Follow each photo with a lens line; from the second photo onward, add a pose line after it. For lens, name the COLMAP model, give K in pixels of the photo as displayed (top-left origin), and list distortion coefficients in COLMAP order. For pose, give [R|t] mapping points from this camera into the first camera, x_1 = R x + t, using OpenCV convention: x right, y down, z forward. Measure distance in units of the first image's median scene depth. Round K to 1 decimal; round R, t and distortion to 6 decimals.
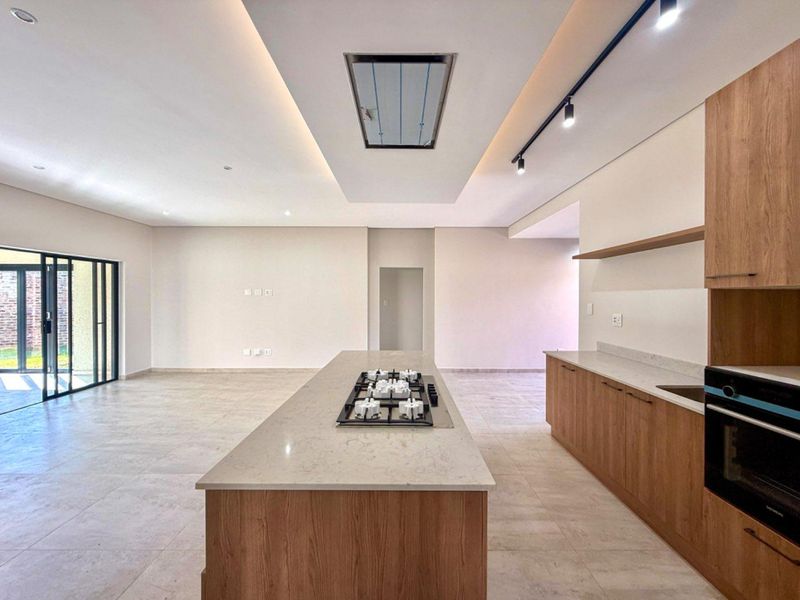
lens RADIAL K [[329.6, 0, 400.0], [0, 329.6, 300.0], [0, 0, 1]] dist [0.000664, 0.000151]
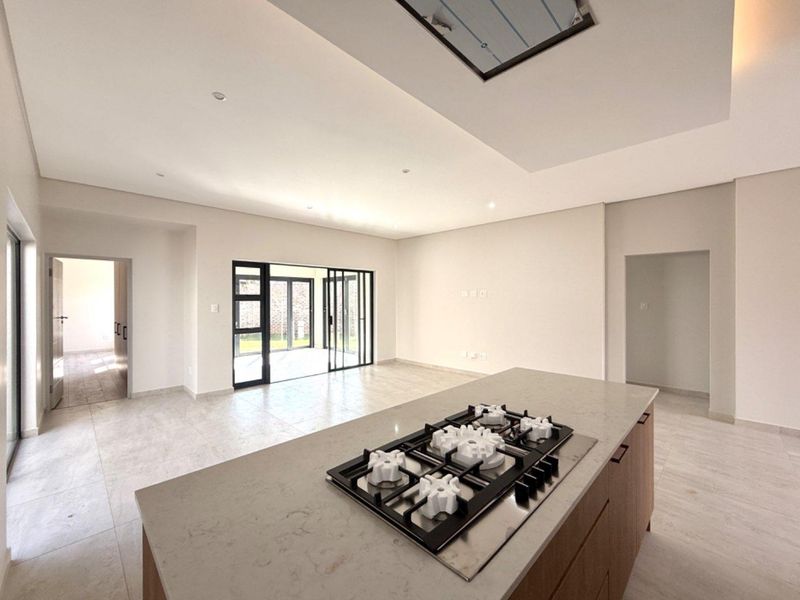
lens RADIAL K [[329.6, 0, 400.0], [0, 329.6, 300.0], [0, 0, 1]] dist [0.000664, 0.000151]
pose [[0.700015, -0.001715, -0.714127, 0.130450], [-0.002927, 0.999982, -0.005271, 0.001254], [0.714123, 0.005780, 0.699997, 0.191768]]
